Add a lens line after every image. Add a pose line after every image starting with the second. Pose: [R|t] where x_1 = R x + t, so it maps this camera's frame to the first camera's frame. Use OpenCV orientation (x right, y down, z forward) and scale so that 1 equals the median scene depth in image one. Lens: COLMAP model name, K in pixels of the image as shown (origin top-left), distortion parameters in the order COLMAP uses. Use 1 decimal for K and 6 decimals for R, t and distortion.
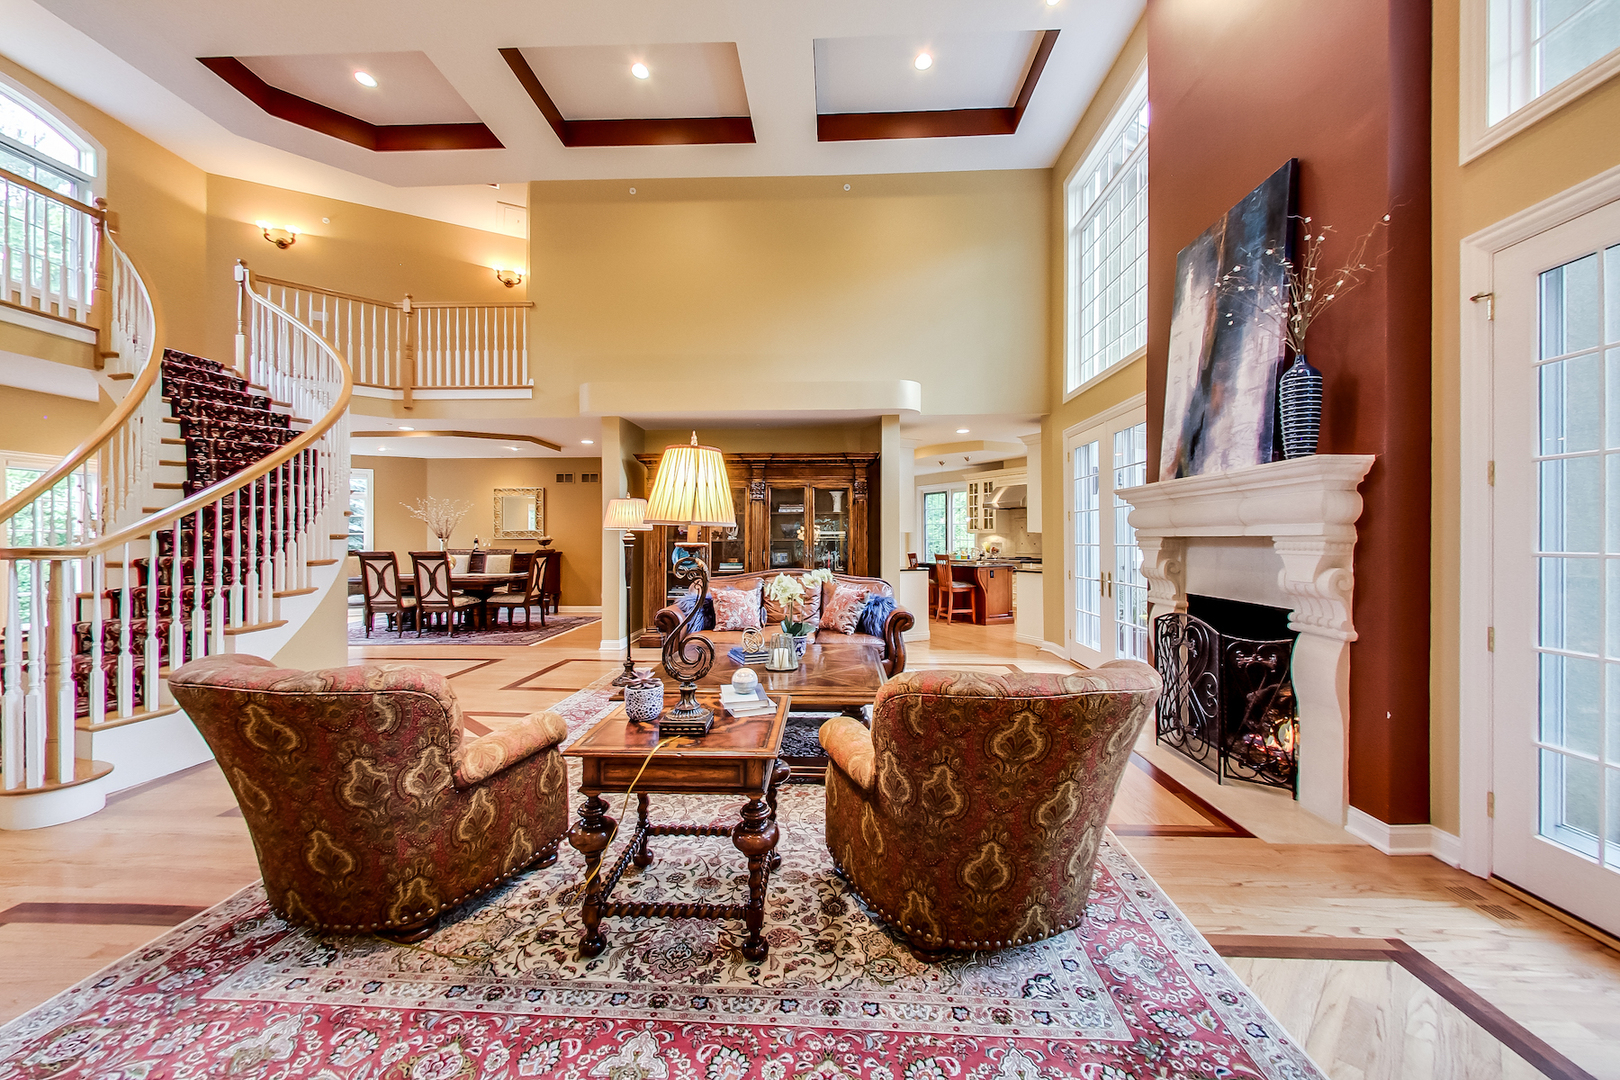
lens RADIAL K [[686.6, 0, 810.0], [0, 686.6, 540.0], [0, 0, 1]] dist [0.011016, -0.000104]
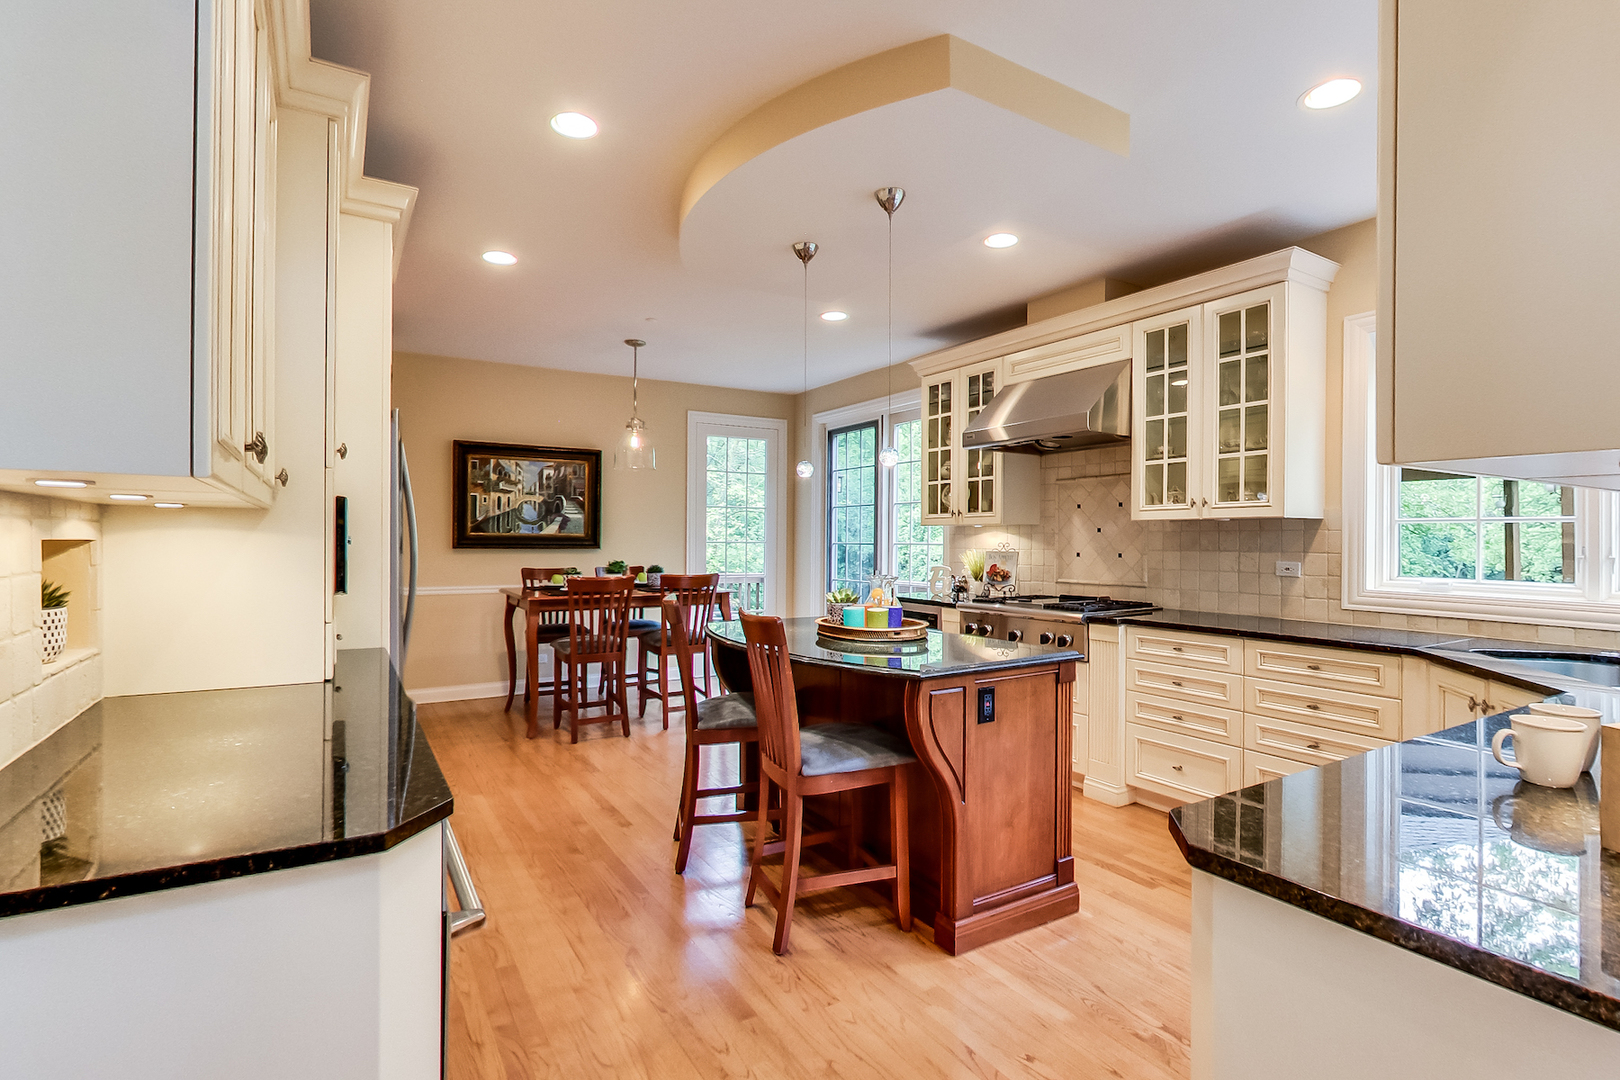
lens RADIAL K [[806.6, 0, 810.0], [0, 806.6, 540.0], [0, 0, 1]] dist [-0.001424, -0.000921]
pose [[0.999237, 0.009509, 0.037888, 0.151025], [-0.009413, 0.999952, -0.002709, -0.000077], [-0.037912, 0.002351, 0.999278, 0.567629]]
